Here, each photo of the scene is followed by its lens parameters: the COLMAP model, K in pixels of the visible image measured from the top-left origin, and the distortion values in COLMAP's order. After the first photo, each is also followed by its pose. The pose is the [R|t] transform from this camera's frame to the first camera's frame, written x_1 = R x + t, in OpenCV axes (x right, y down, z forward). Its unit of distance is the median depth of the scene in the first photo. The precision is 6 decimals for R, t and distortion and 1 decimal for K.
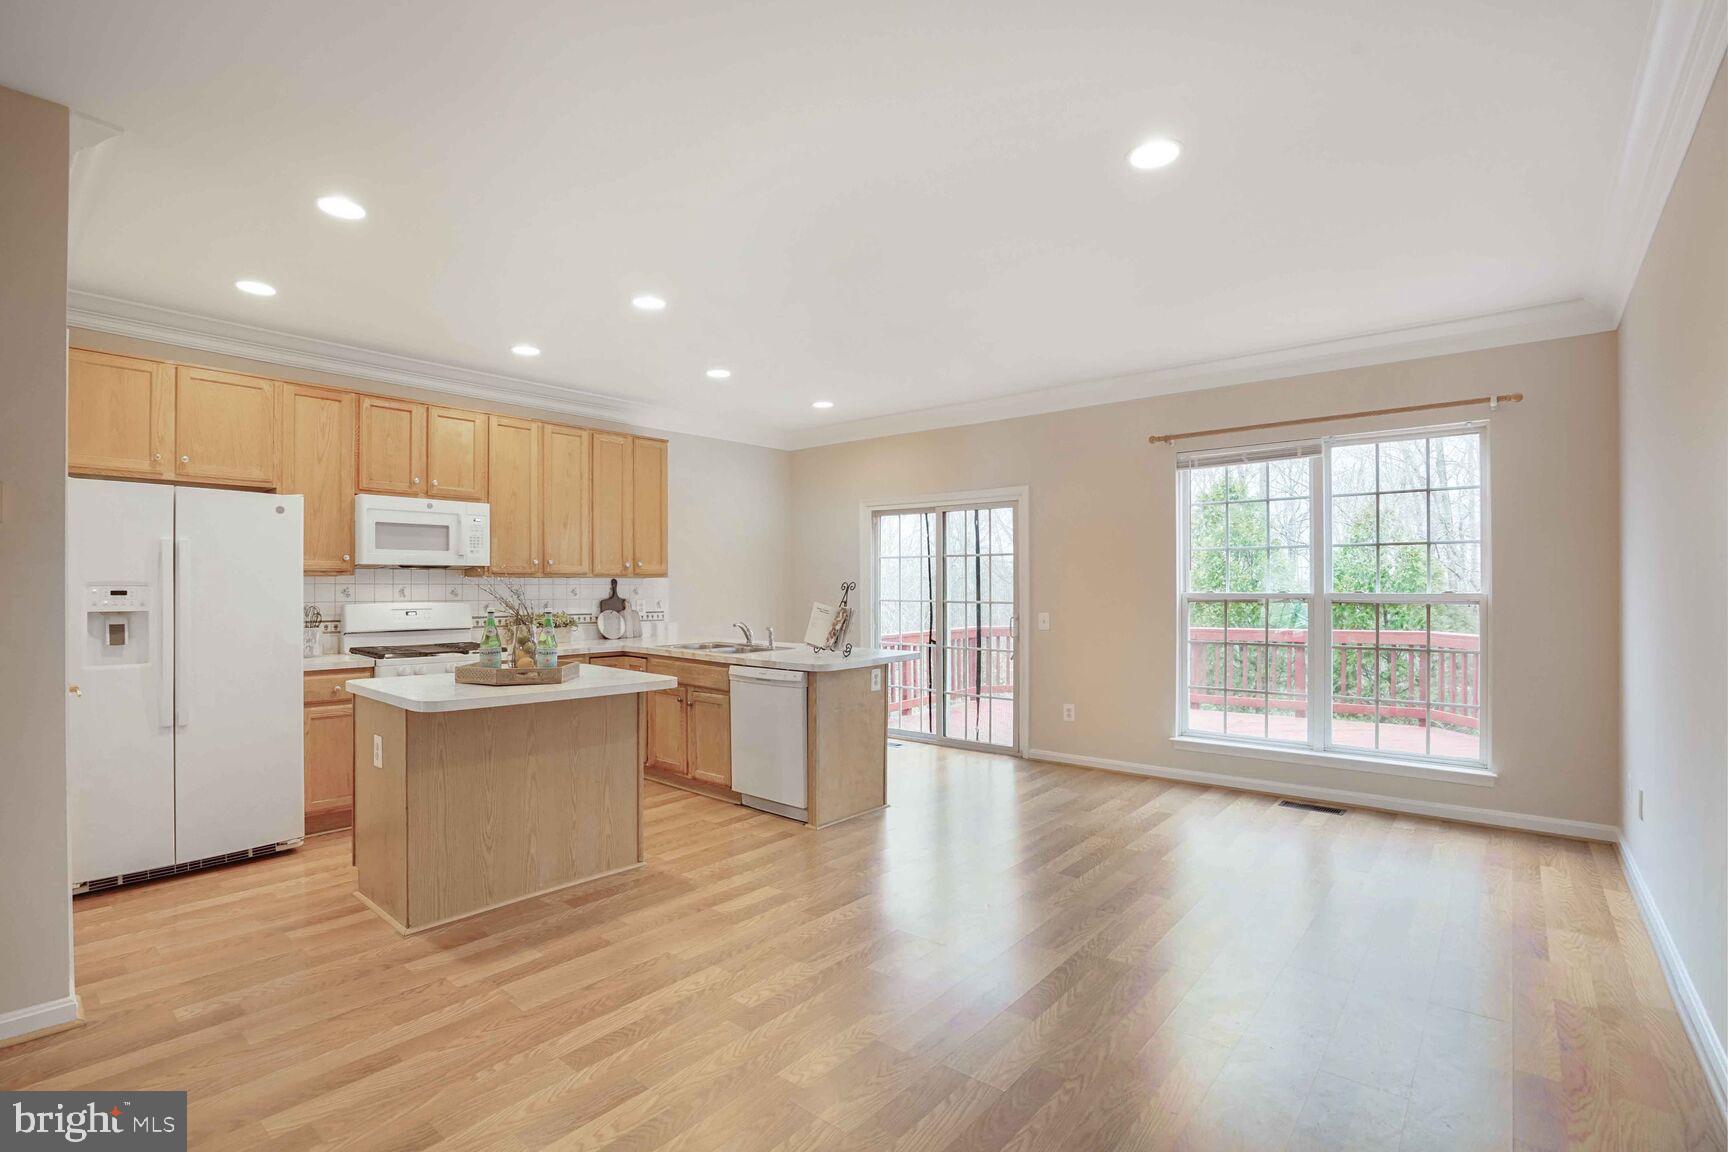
lens RADIAL K [[805.4, 0, 847.1], [0, 805.4, 585.3], [0, 0, 1]] dist [-0.064281, 0.037474]
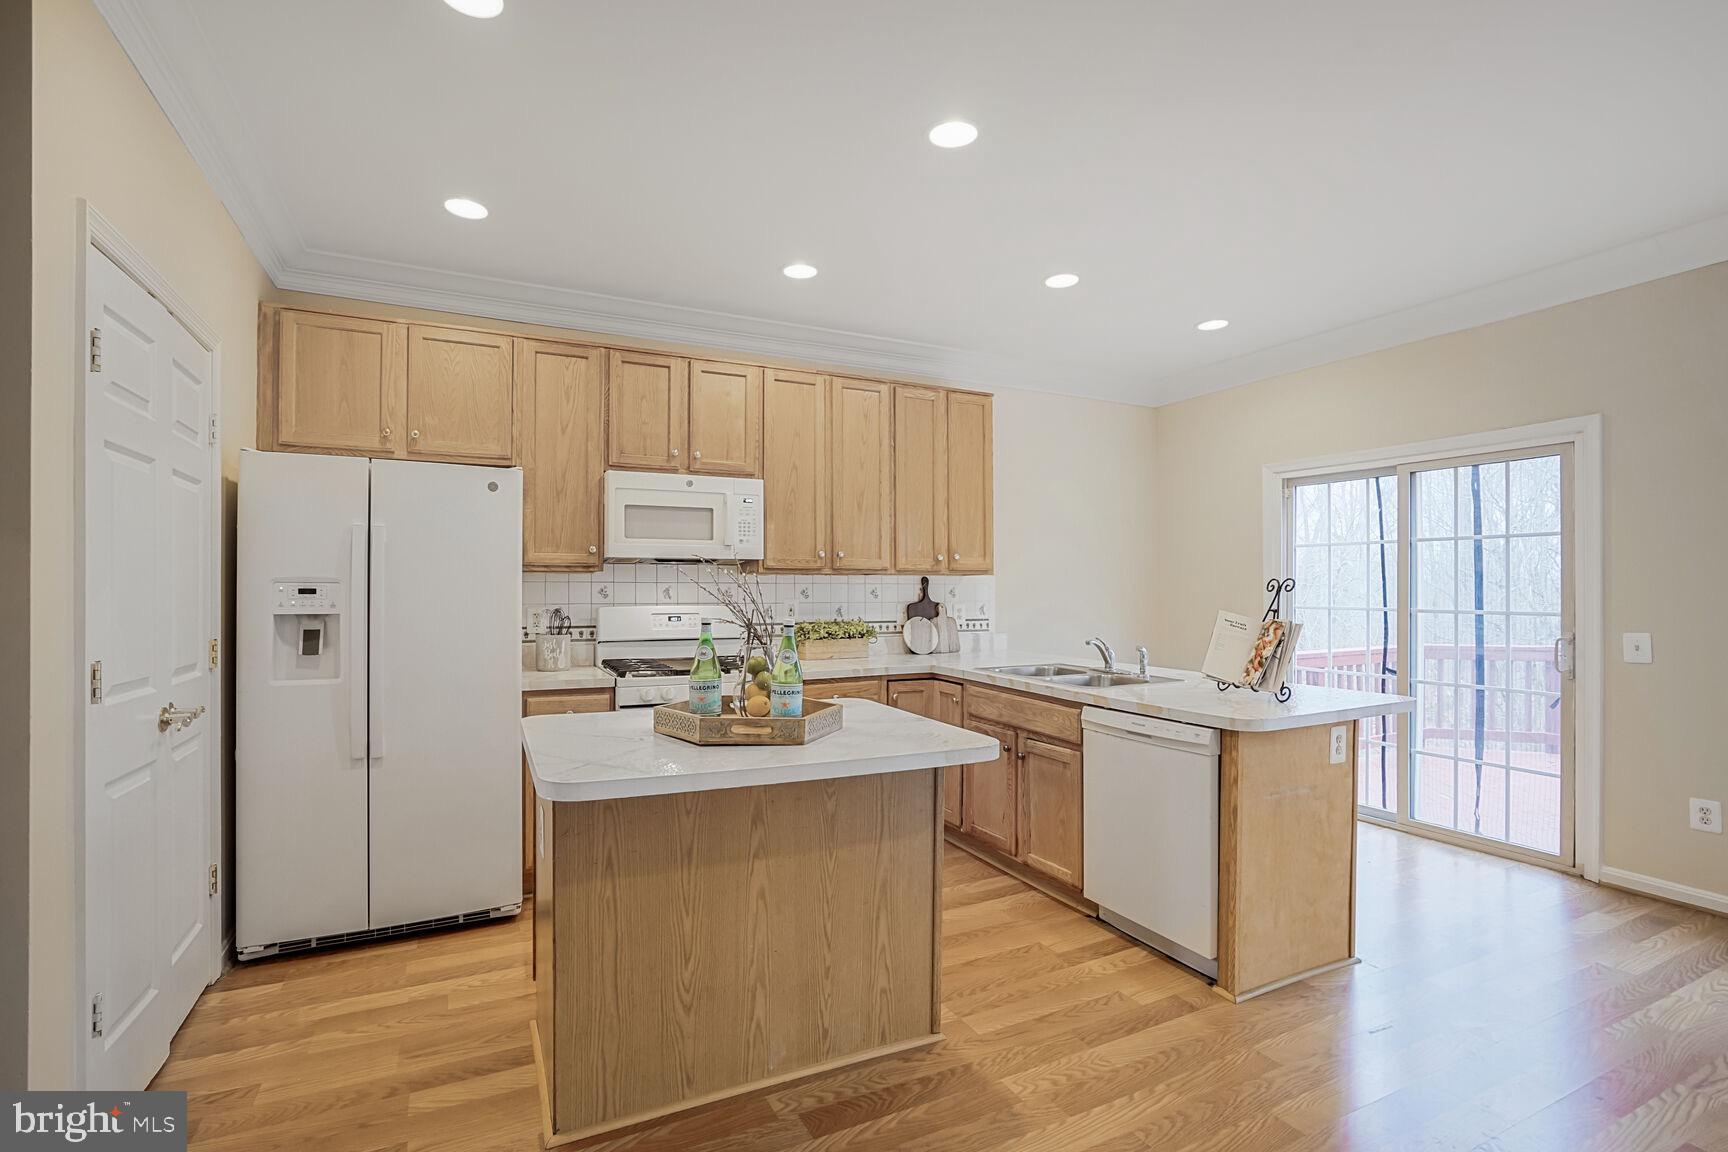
lens RADIAL K [[805.4, 0, 847.1], [0, 805.4, 585.3], [0, 0, 1]] dist [-0.064281, 0.037474]
pose [[0.917464, 0.000257, -0.397819, -0.061397], [-0.001495, 0.999995, -0.002804, 0.003386], [0.397816, 0.003168, 0.917460, 0.317958]]
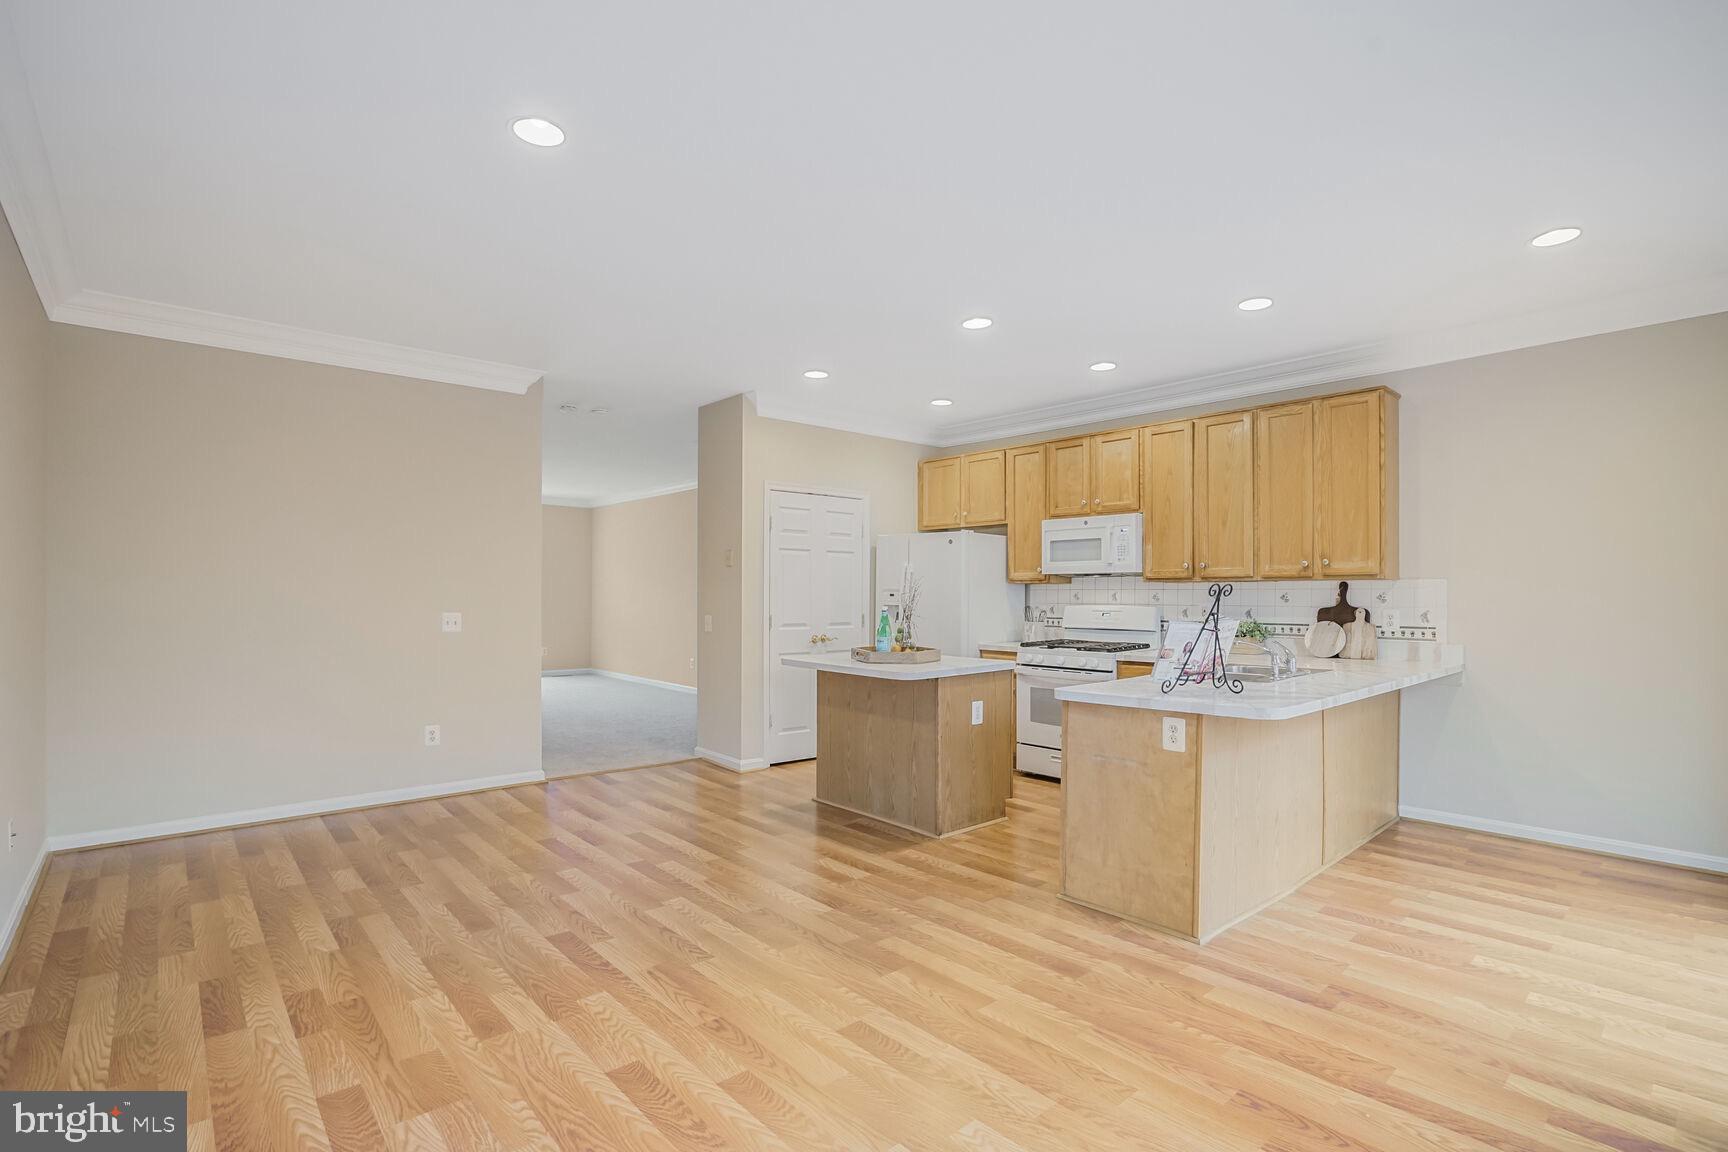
lens RADIAL K [[805.4, 0, 847.1], [0, 805.4, 585.3], [0, 0, 1]] dist [-0.064281, 0.037474]
pose [[-0.144442, -0.008733, -0.989475, 0.678935], [0.000833, 0.999960, -0.008947, 0.002689], [0.989513, -0.002117, -0.144429, 0.797882]]
